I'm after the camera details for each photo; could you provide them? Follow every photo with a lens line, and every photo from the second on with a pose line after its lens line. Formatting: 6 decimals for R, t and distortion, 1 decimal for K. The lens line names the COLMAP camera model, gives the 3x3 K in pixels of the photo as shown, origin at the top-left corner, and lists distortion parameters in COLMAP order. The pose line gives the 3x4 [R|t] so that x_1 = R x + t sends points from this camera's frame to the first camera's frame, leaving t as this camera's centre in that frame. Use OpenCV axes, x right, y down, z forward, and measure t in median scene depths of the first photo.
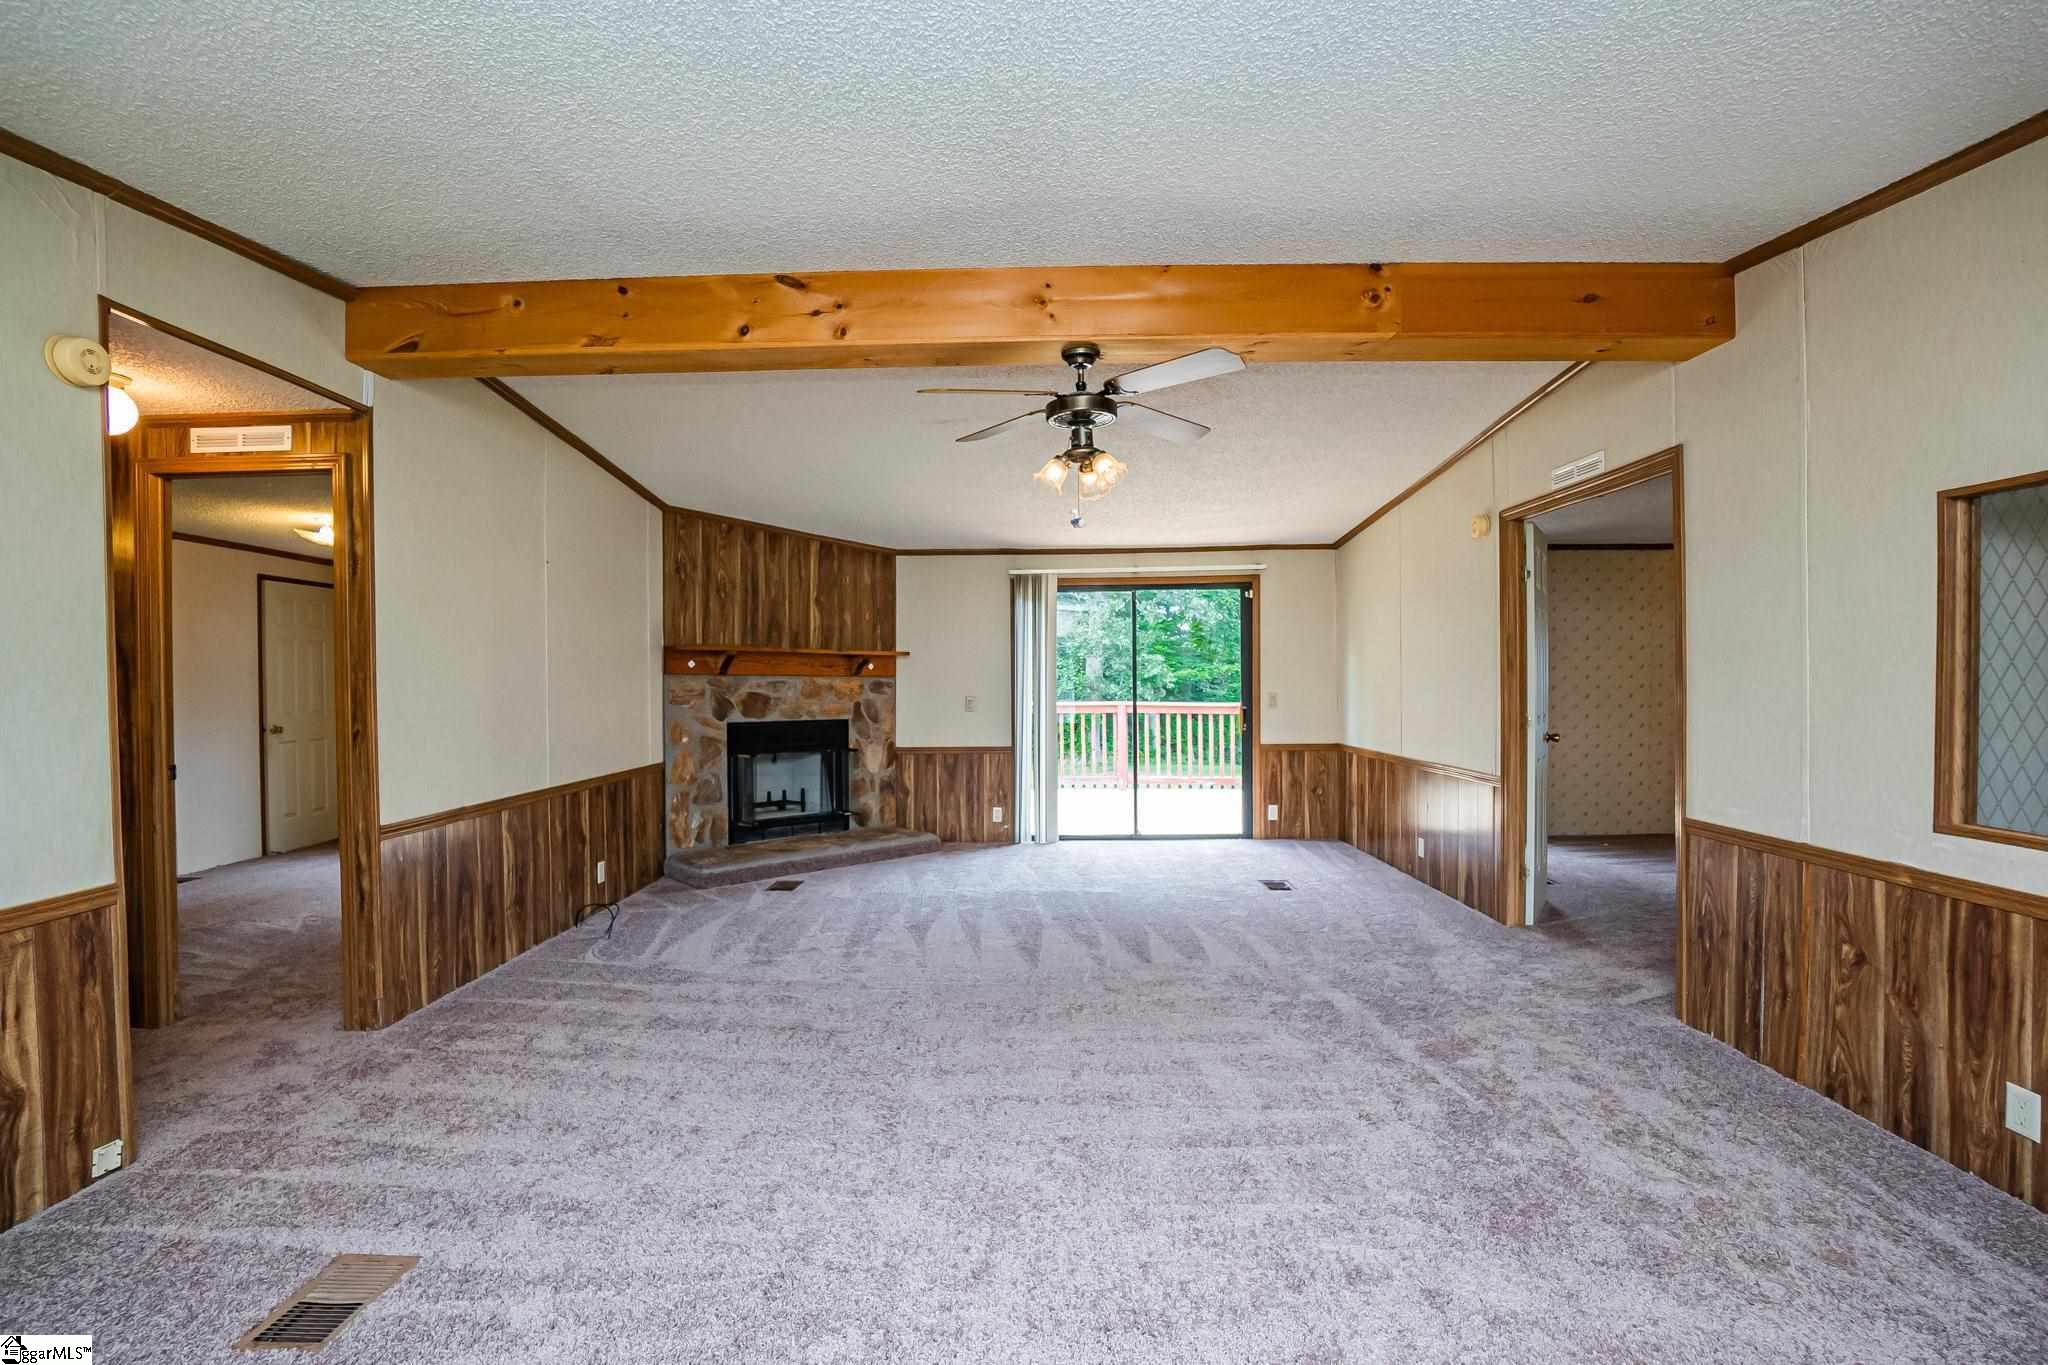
lens RADIAL K [[899.8, 0, 1008.0], [0, 899.8, 687.4], [0, 0, 1]] dist [-0.063050, 0.021459]
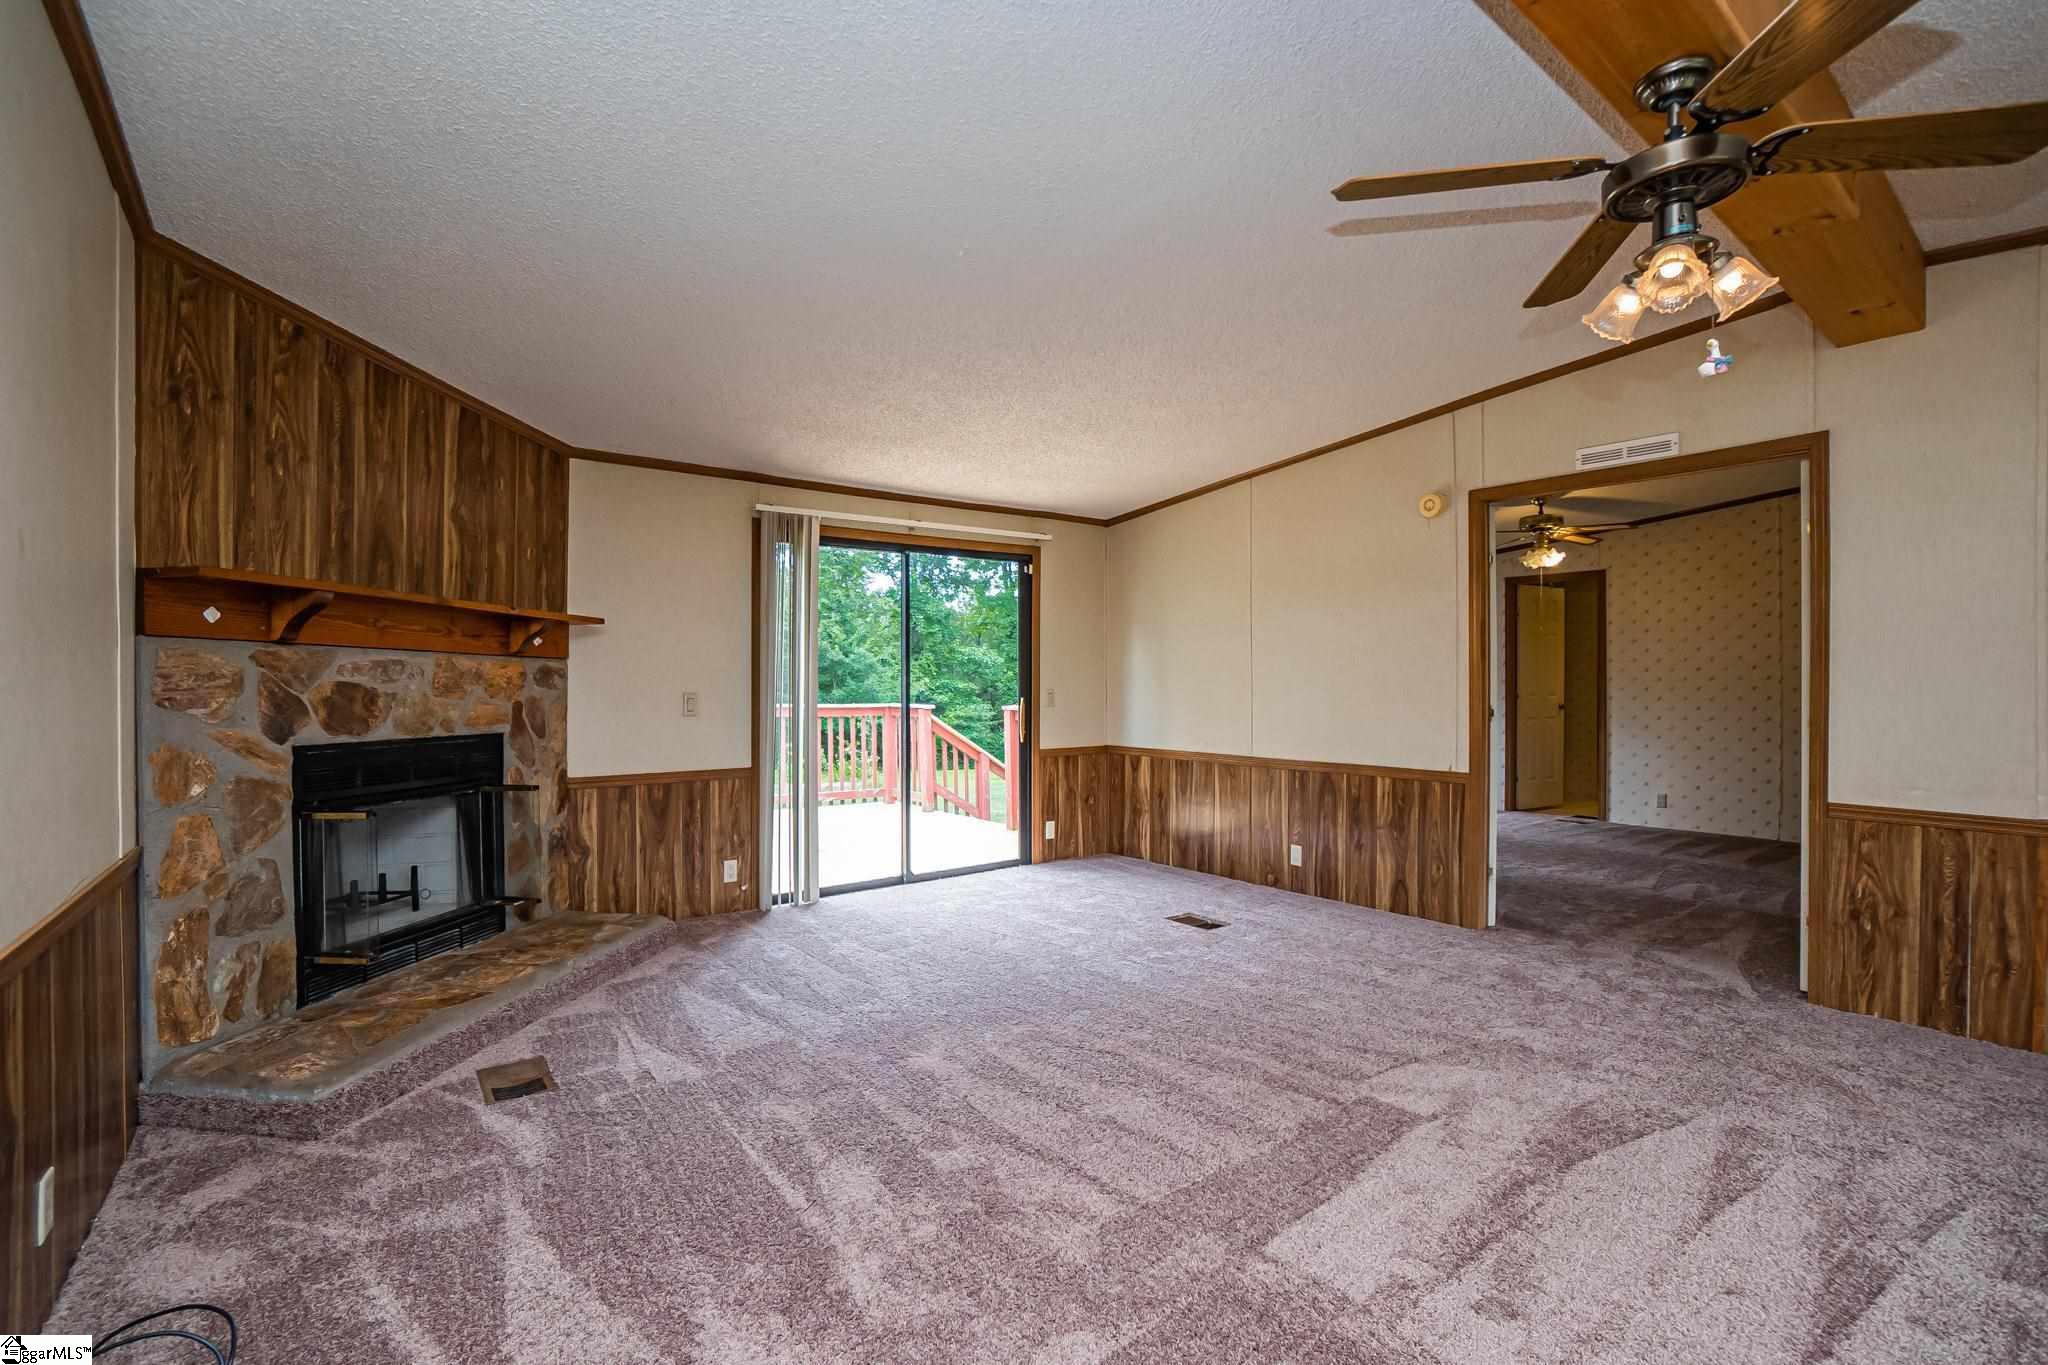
lens RADIAL K [[899.8, 0, 1008.0], [0, 899.8, 687.4], [0, 0, 1]] dist [-0.063050, 0.021459]
pose [[0.785281, 0.002755, 0.619134, -0.272375], [0.000300, 0.999988, -0.004830, 0.009921], [-0.619140, 0.003979, 0.785271, 0.375439]]
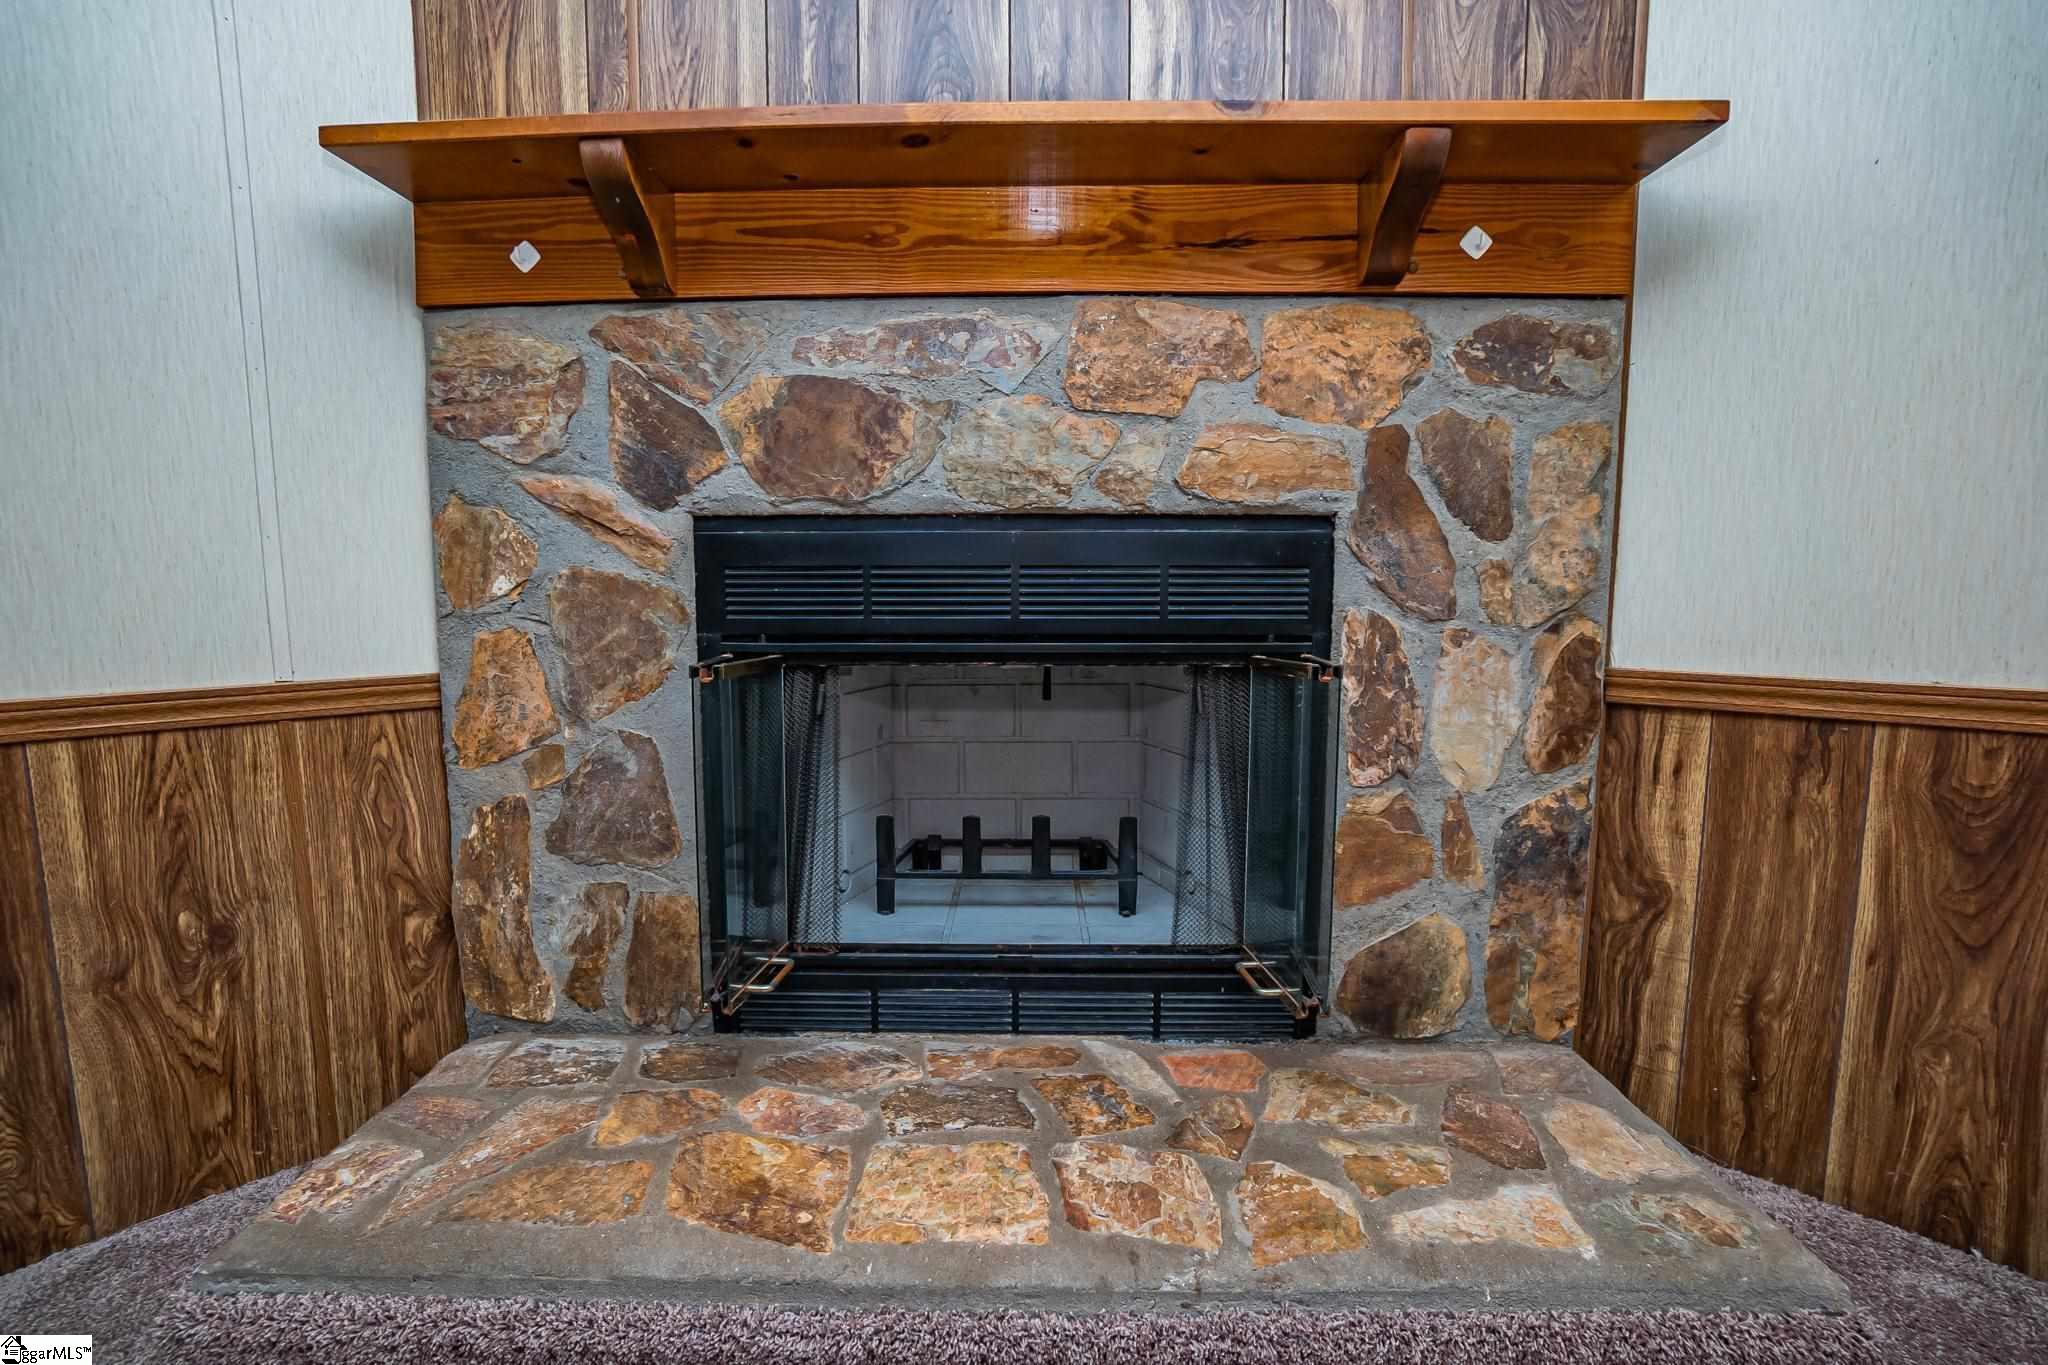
lens RADIAL K [[899.8, 0, 1008.0], [0, 899.8, 687.4], [0, 0, 1]] dist [-0.063050, 0.021459]
pose [[0.709618, 0.079131, -0.700129, -0.087065], [-0.001455, 0.993836, 0.110852, 0.051601], [0.704585, -0.077644, 0.705359, 0.806698]]
